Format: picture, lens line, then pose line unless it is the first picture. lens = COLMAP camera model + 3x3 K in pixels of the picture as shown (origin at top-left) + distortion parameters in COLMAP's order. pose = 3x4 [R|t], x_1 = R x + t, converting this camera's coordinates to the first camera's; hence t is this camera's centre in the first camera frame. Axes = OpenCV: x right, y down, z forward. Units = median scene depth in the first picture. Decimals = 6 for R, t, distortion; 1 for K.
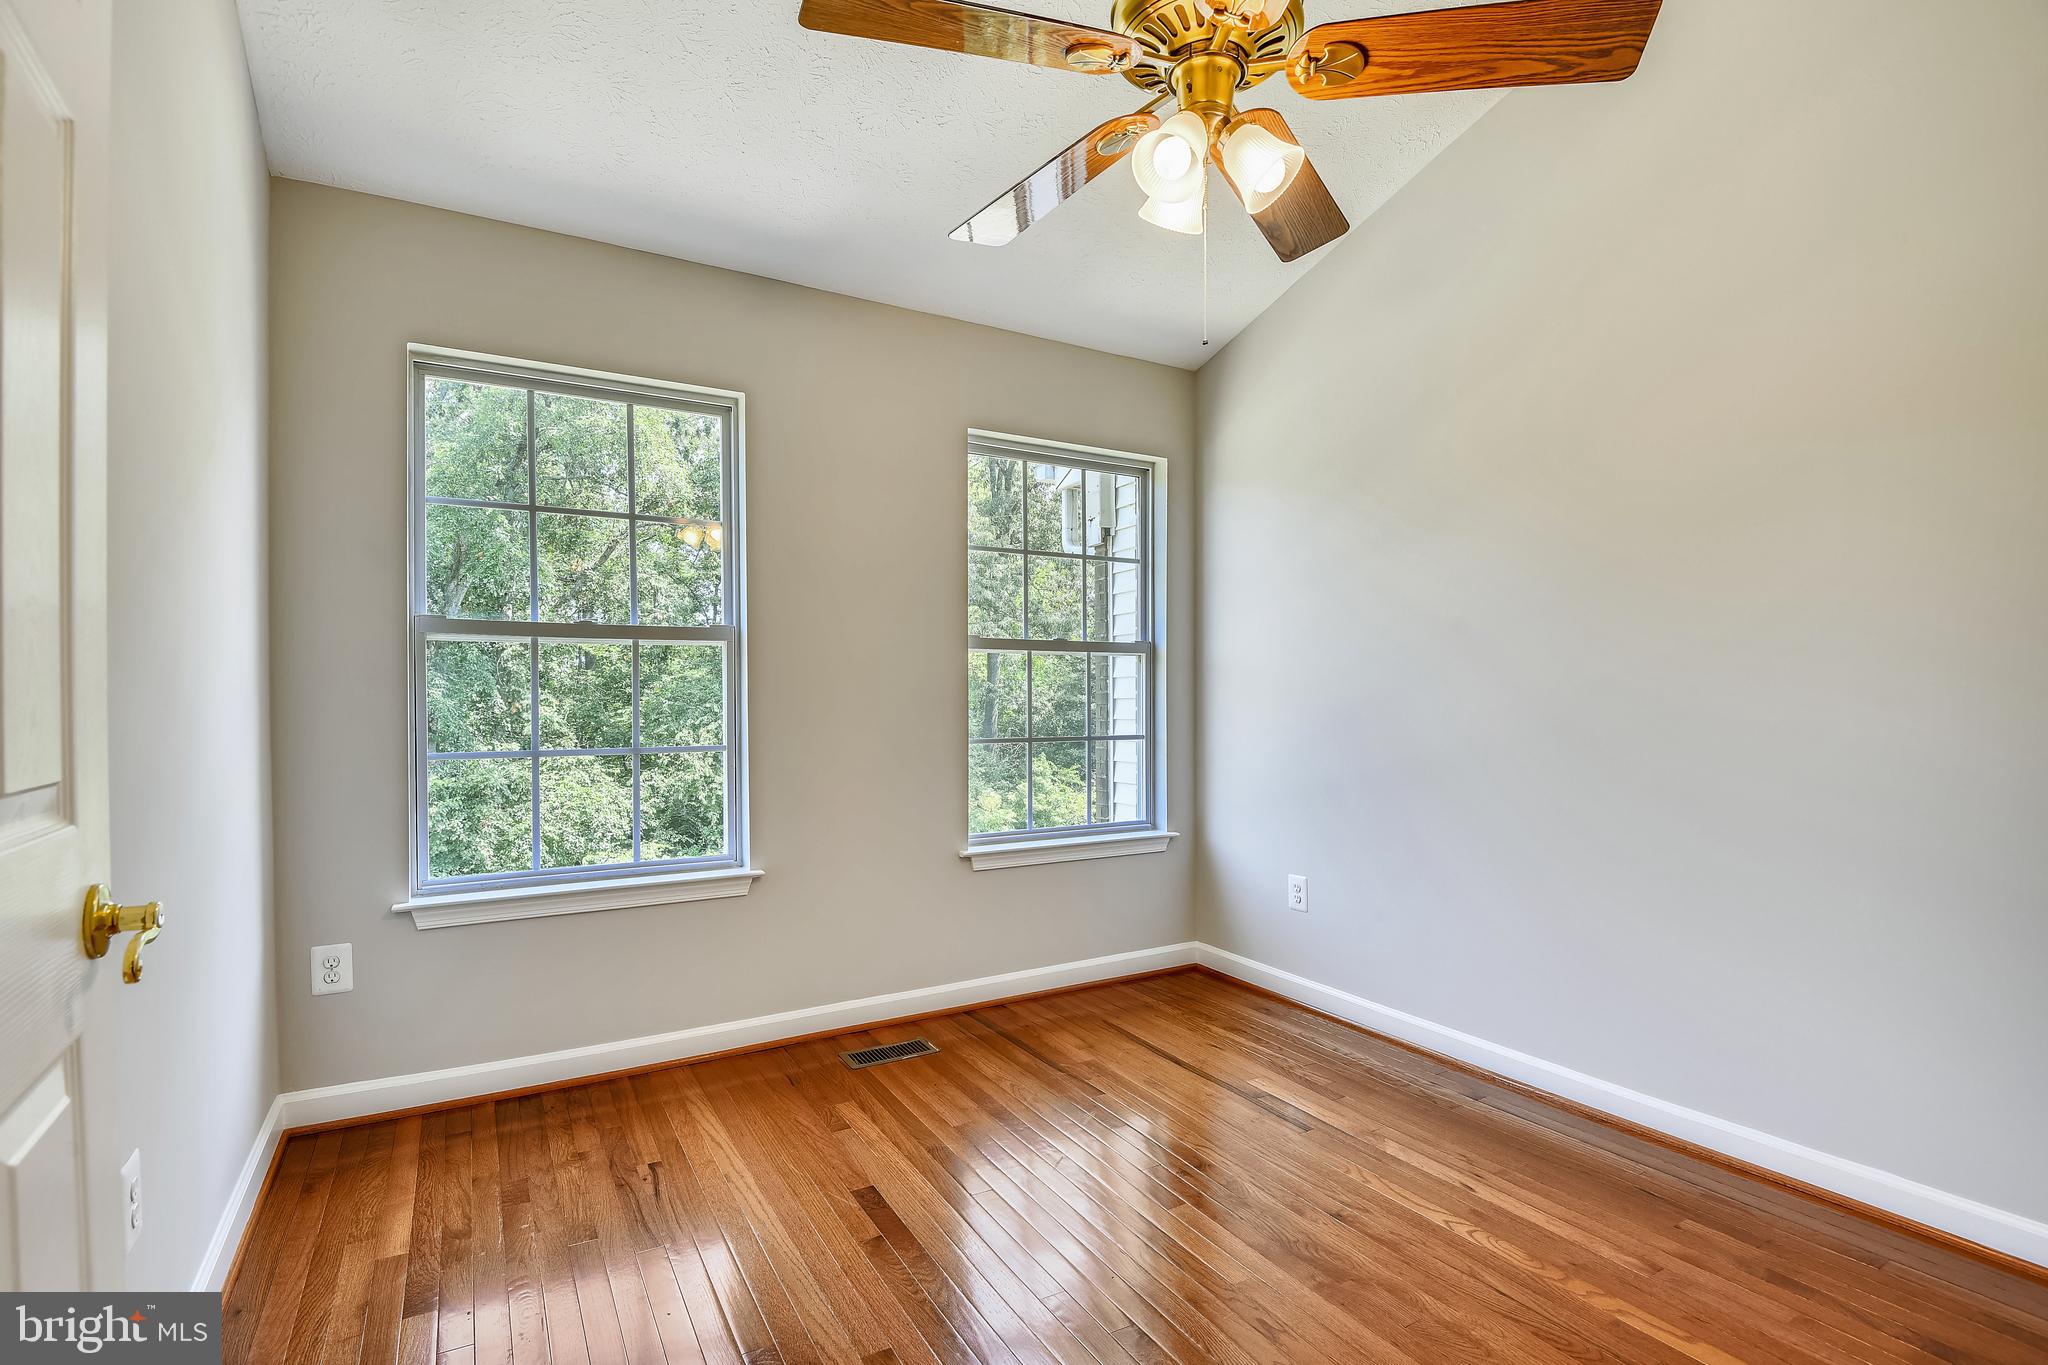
lens RADIAL K [[959.7, 0, 1026.2], [0, 959.7, 710.2], [0, 0, 1]] dist [-0.000595, -0.000464]
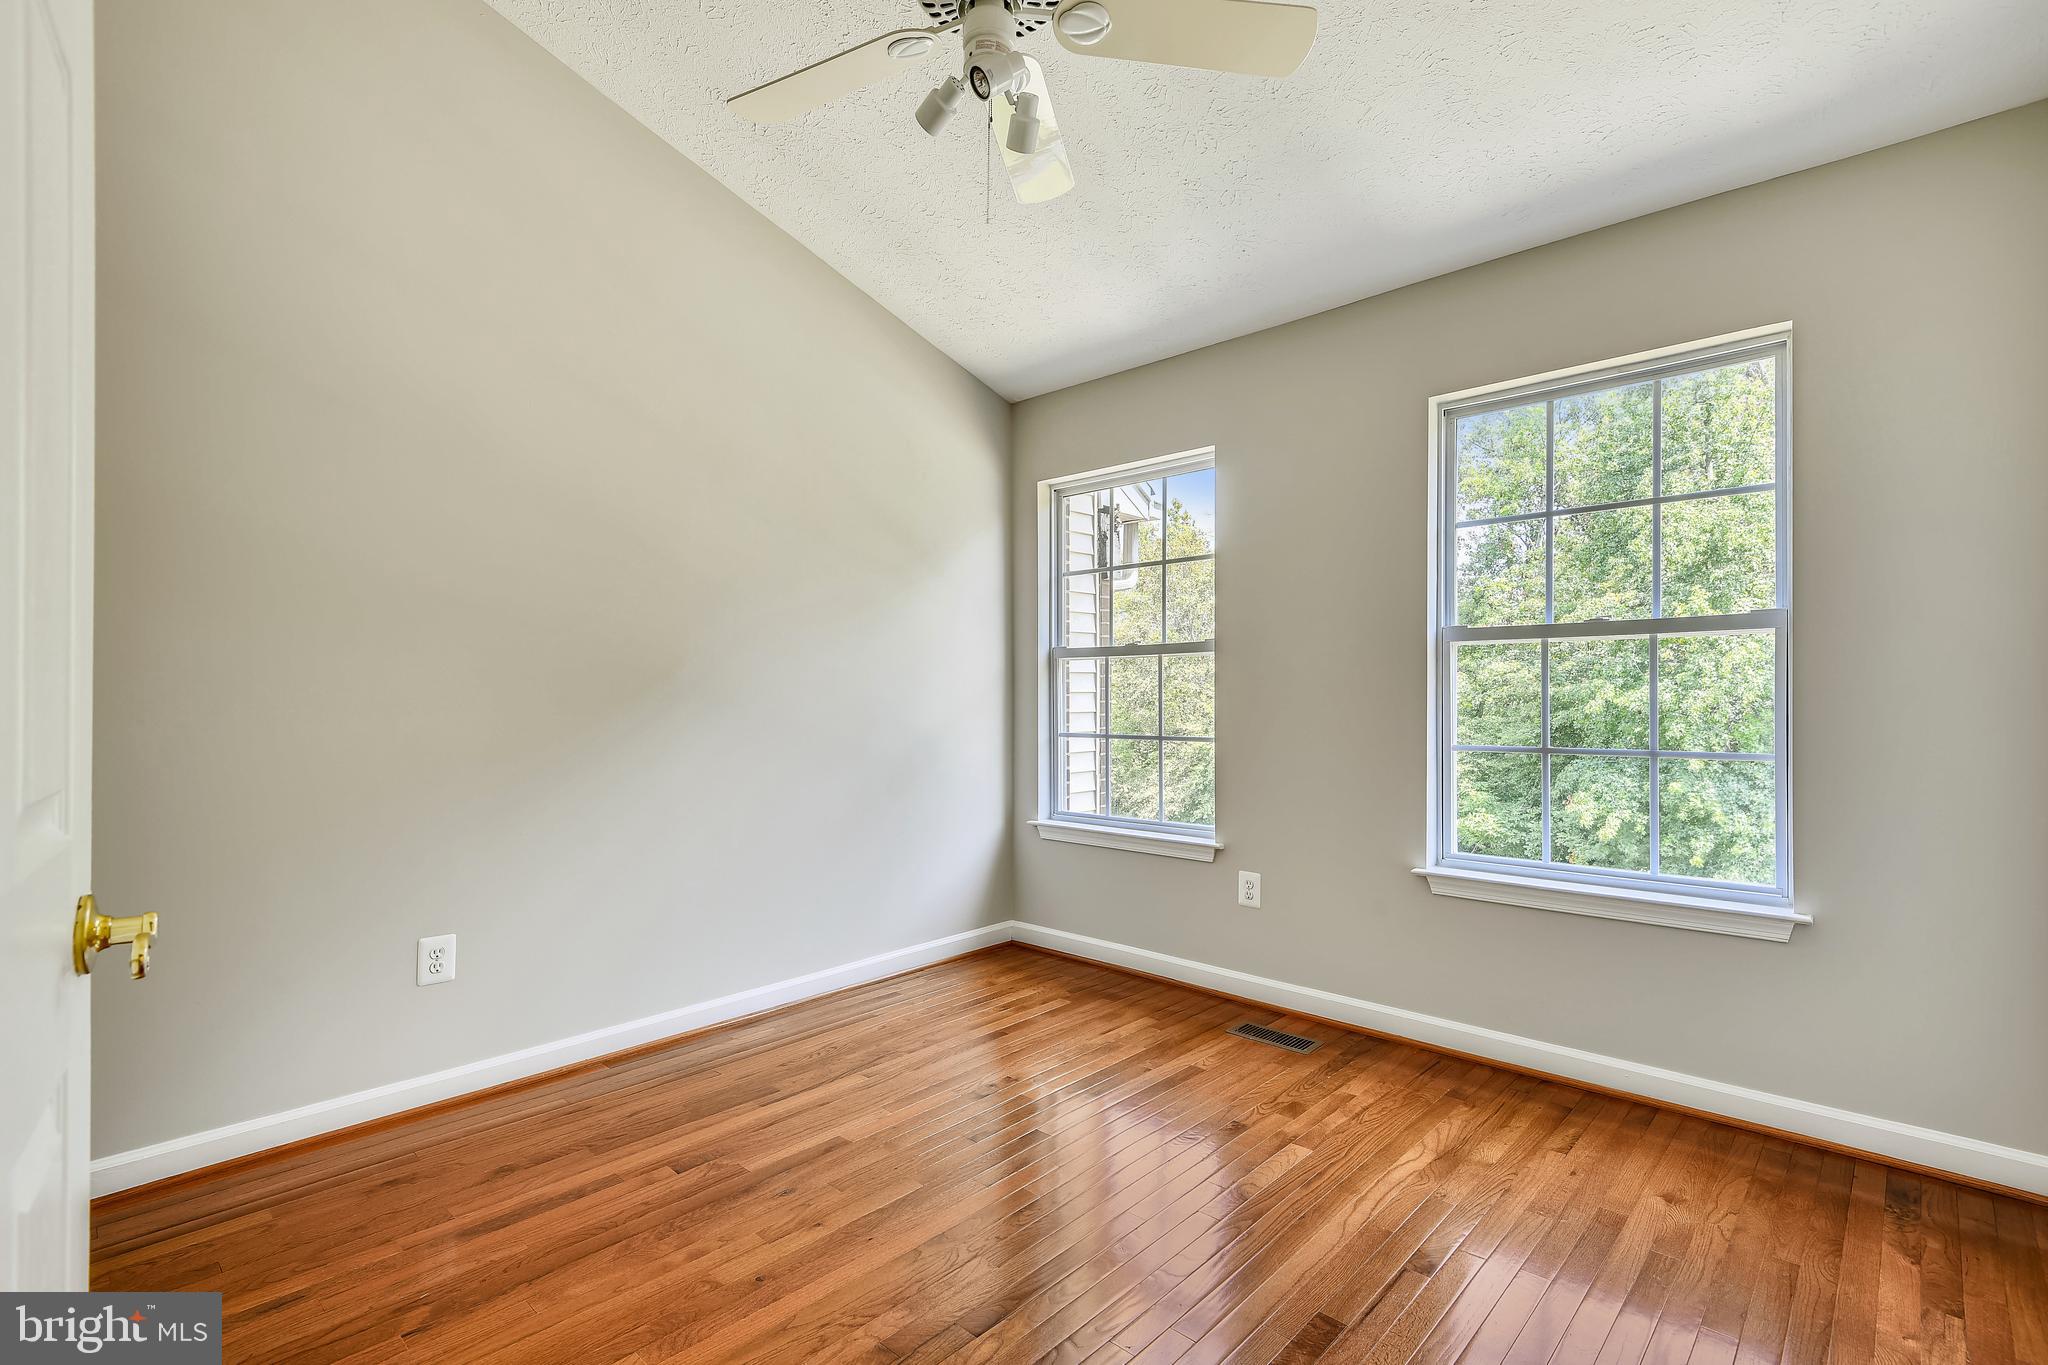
lens RADIAL K [[935.0, 0, 1024.0], [0, 935.0, 682.5], [0, 0, 1]] dist [-0.000571, -0.000277]
pose [[0.277402, -0.014467, -0.960645, 0.504884], [-0.011754, 0.999761, -0.018450, -0.004893], [0.960682, 0.016409, 0.277165, 0.294780]]
